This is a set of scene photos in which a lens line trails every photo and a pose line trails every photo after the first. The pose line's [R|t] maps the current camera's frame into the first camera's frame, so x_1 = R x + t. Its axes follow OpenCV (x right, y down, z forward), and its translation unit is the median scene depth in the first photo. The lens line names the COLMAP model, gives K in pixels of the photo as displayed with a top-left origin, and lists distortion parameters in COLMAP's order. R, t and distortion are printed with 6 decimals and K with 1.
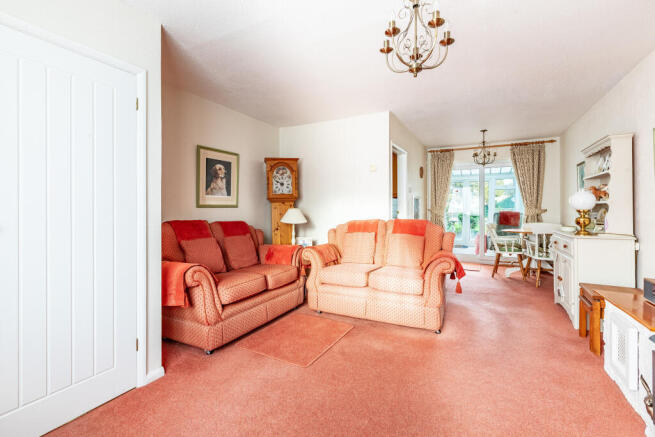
lens RADIAL K [[299.6, 0, 325.2], [0, 299.6, 206.3], [0, 0, 1]] dist [0.003577, 0.000553]
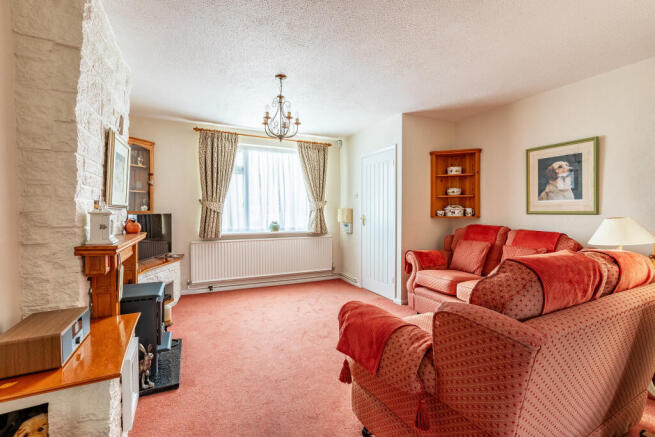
lens RADIAL K [[285.4, 0, 324.5], [0, 285.4, 216.1], [0, 0, 1]] dist [-0.000077, 0.000330]
pose [[-0.588063, 0.008570, -0.808770, 0.667363], [0.001468, 0.999954, 0.009528, 0.000341], [0.808814, 0.004416, -0.588048, 0.963004]]
